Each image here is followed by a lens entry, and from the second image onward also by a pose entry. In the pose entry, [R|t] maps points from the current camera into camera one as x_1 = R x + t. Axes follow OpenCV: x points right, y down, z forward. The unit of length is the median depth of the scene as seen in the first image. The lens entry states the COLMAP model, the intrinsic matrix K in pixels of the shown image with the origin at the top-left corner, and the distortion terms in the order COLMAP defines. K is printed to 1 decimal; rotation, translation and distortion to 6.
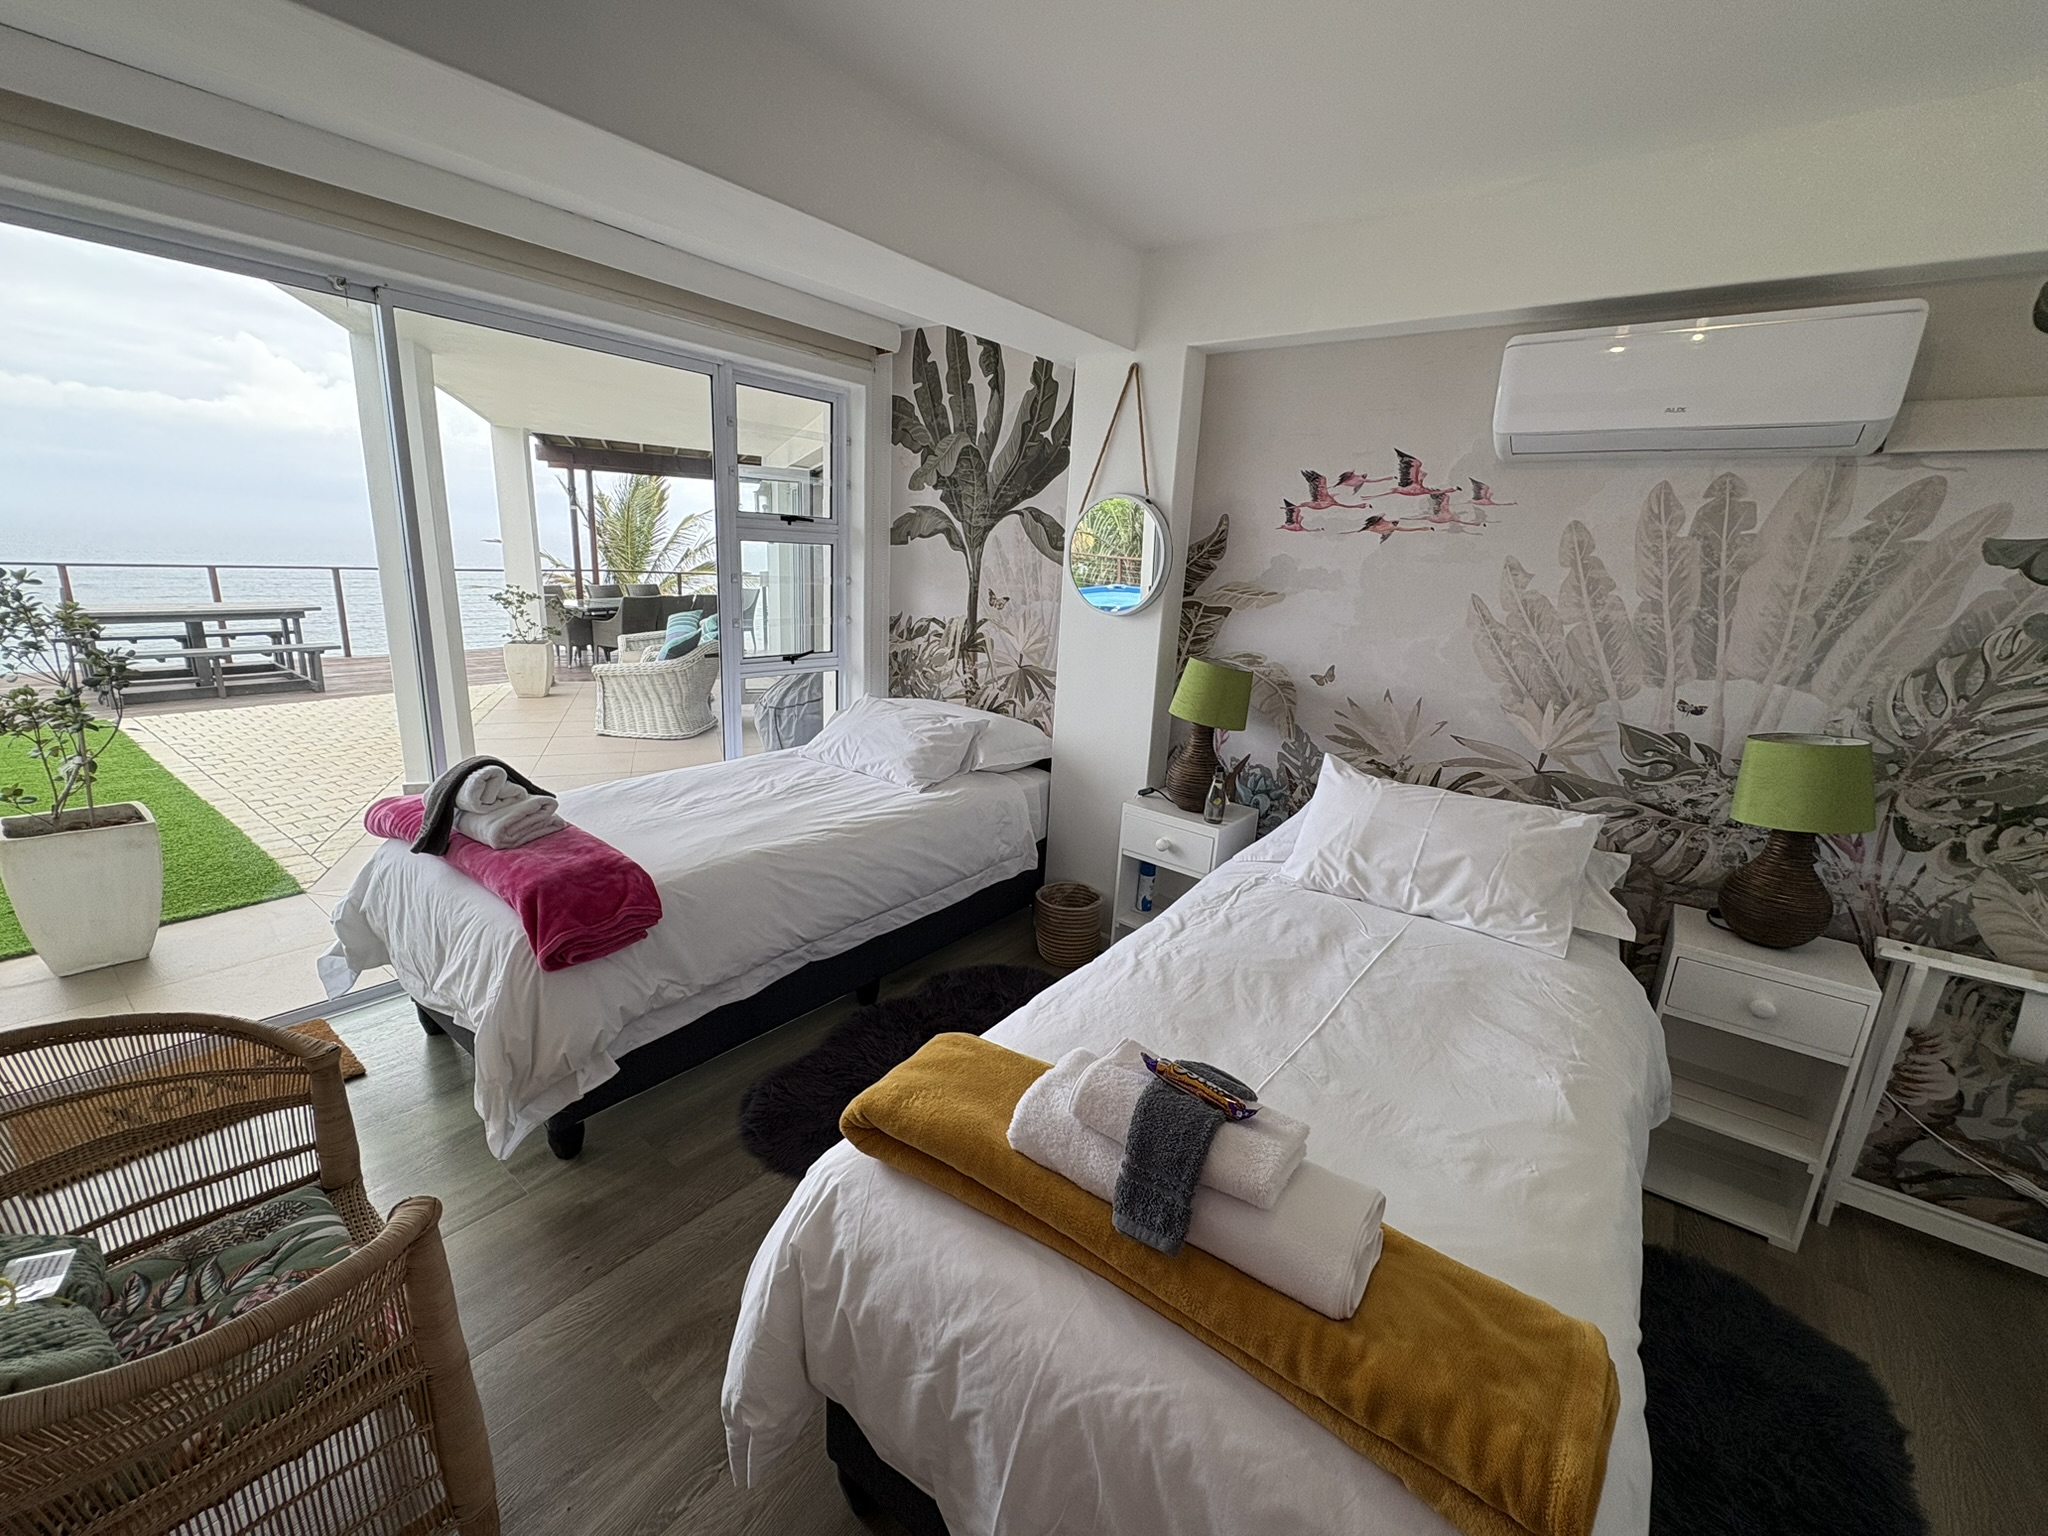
lens RADIAL K [[833.2, 0, 1015.0], [0, 833.2, 765.5], [0, 0, 1]] dist [-0.000664, 0.000867]
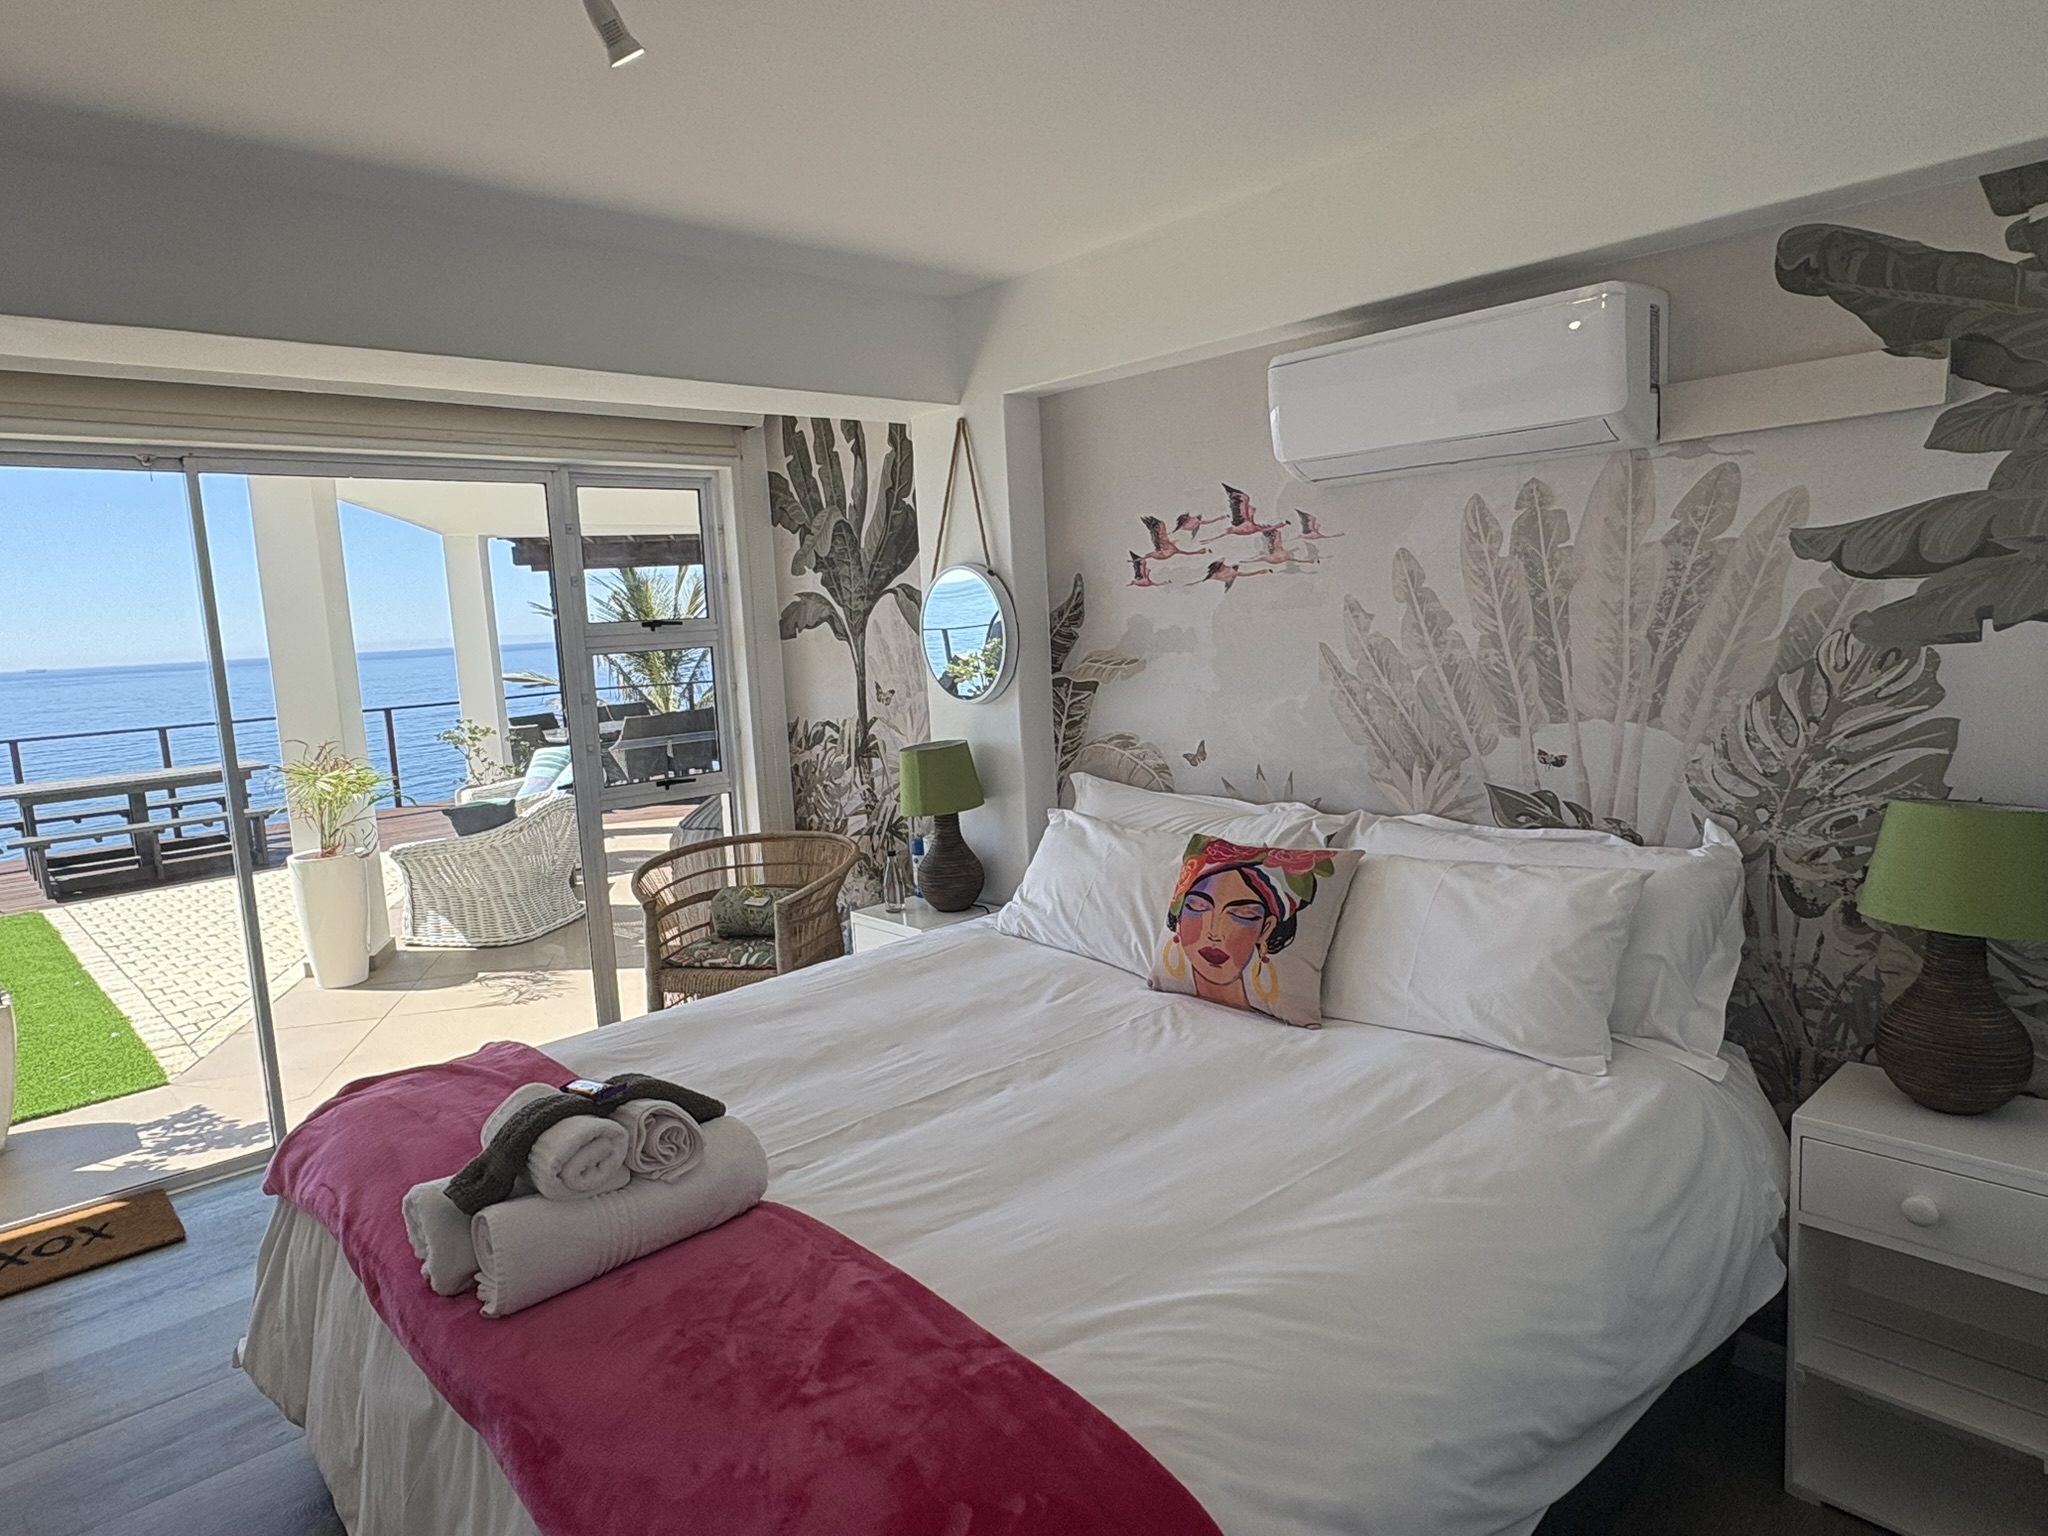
lens RADIAL K [[1194.2, 0, 1011.7], [0, 1194.2, 773.4], [0, 0, 1]] dist [-0.000623, 0.004004]
pose [[0.981790, -0.080348, -0.172140, 0.409196], [0.059664, 0.990718, -0.122136, 0.045644], [0.180356, 0.109641, 0.977471, -0.186260]]
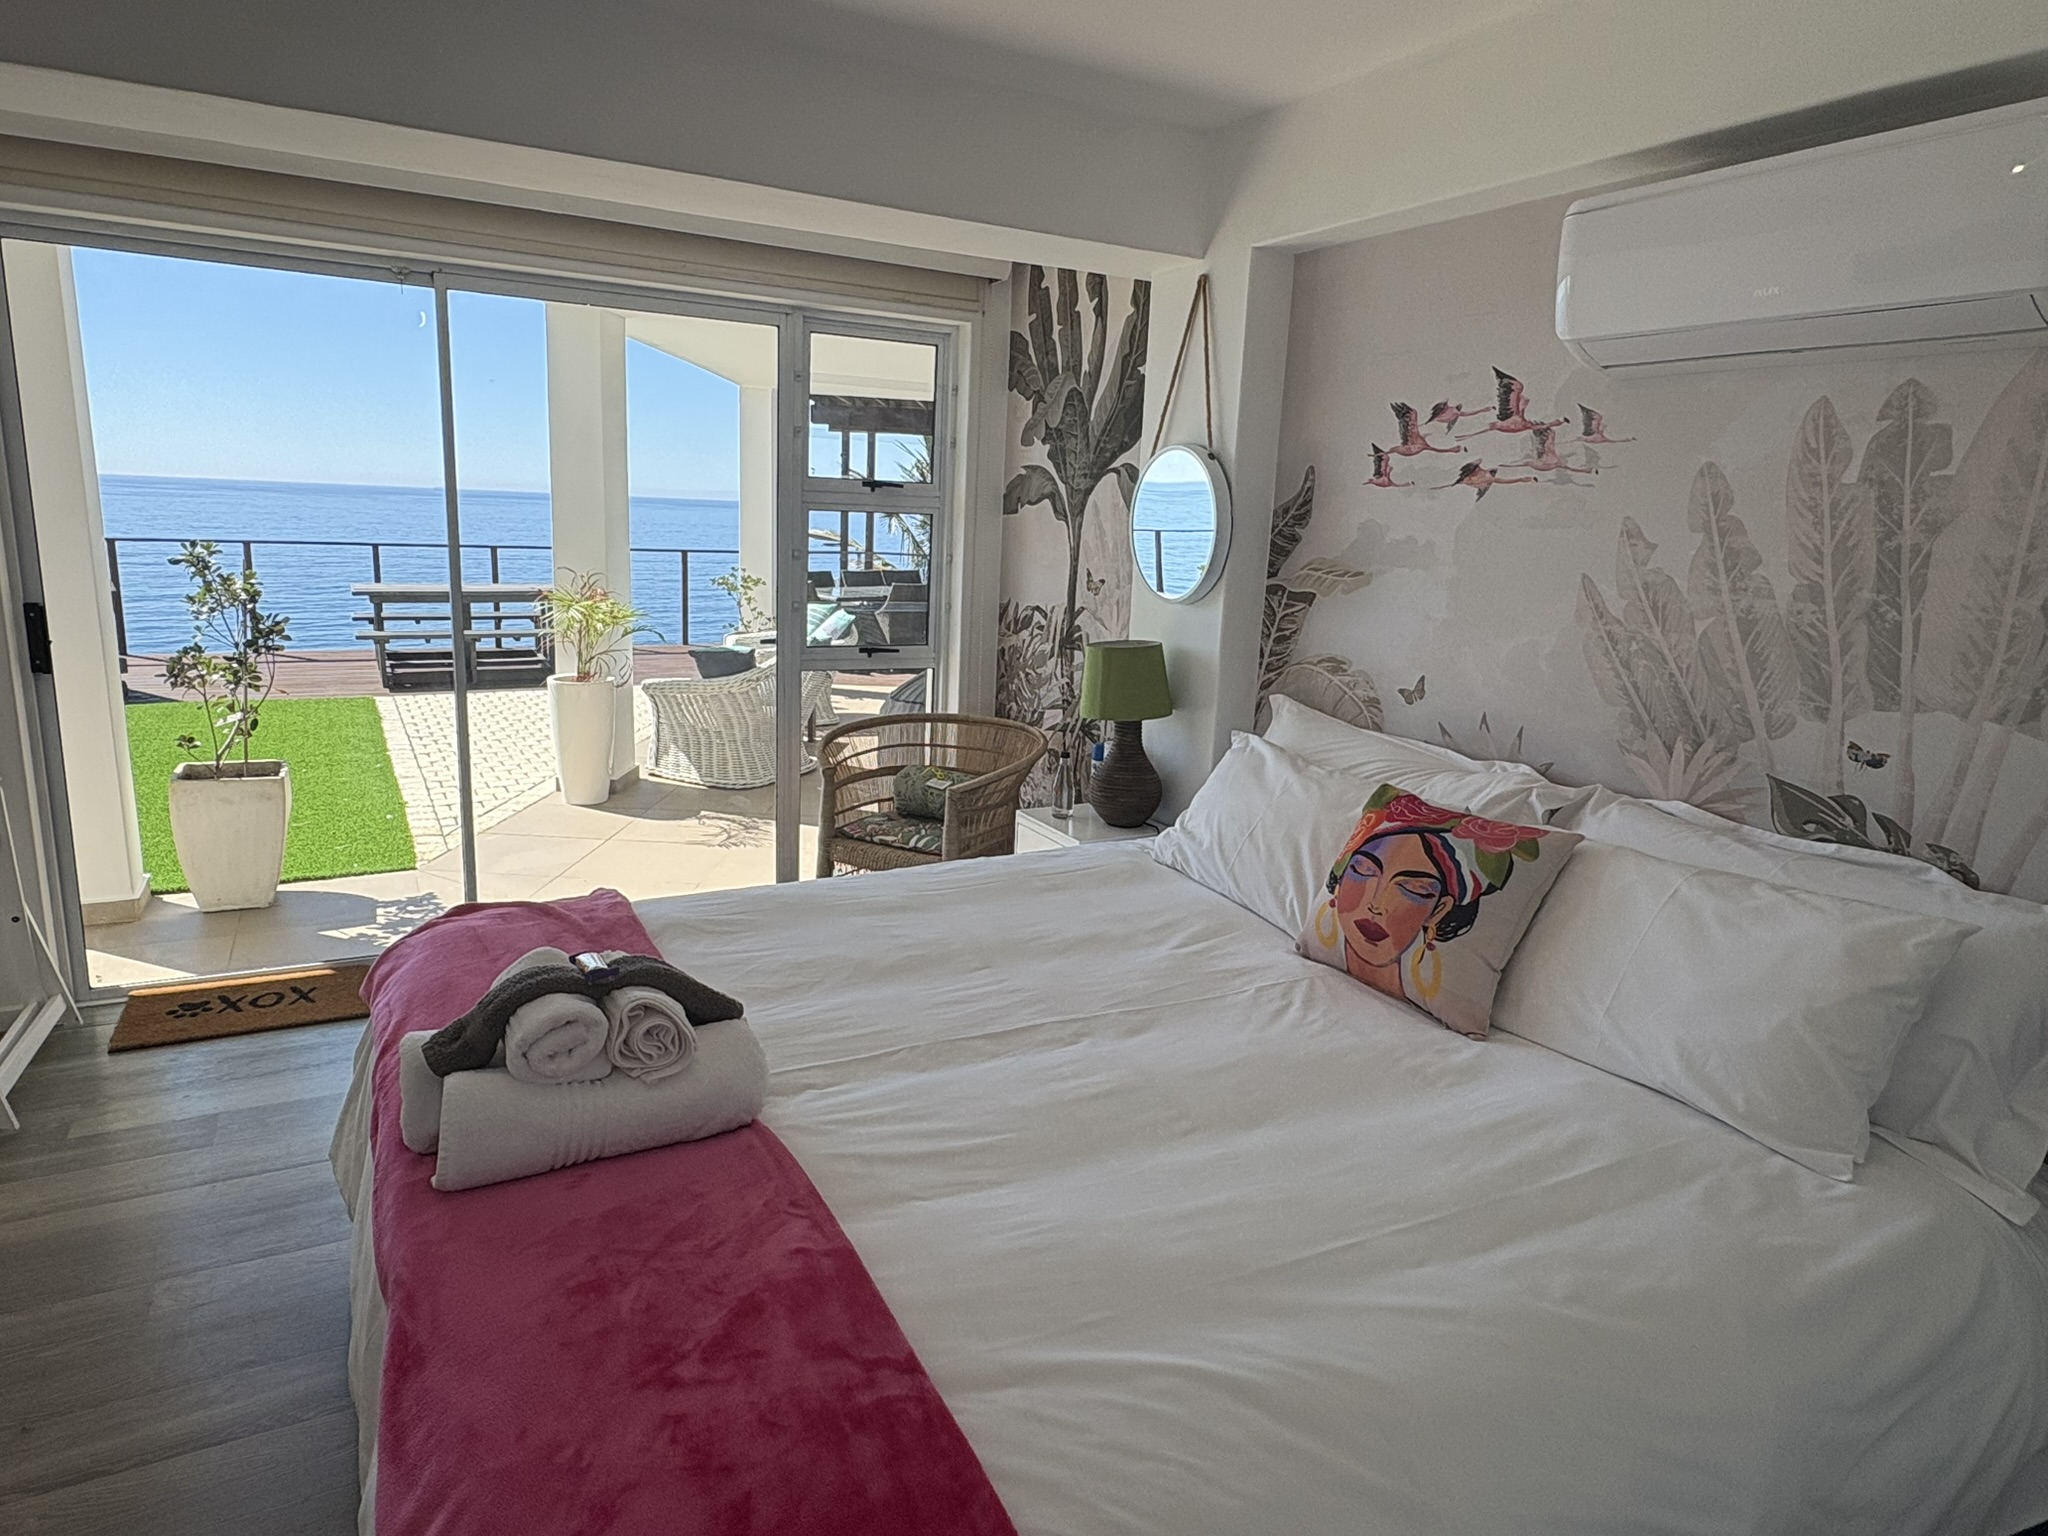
lens RADIAL K [[1194.2, 0, 1014.5], [0, 1194.2, 768.6], [0, 0, 1]] dist [-0.000623, 0.004004]
pose [[0.918484, 0.073485, -0.388571, 0.475816], [-0.094968, 0.994817, -0.036343, 0.026732], [0.383886, 0.070282, 0.920702, -0.047572]]
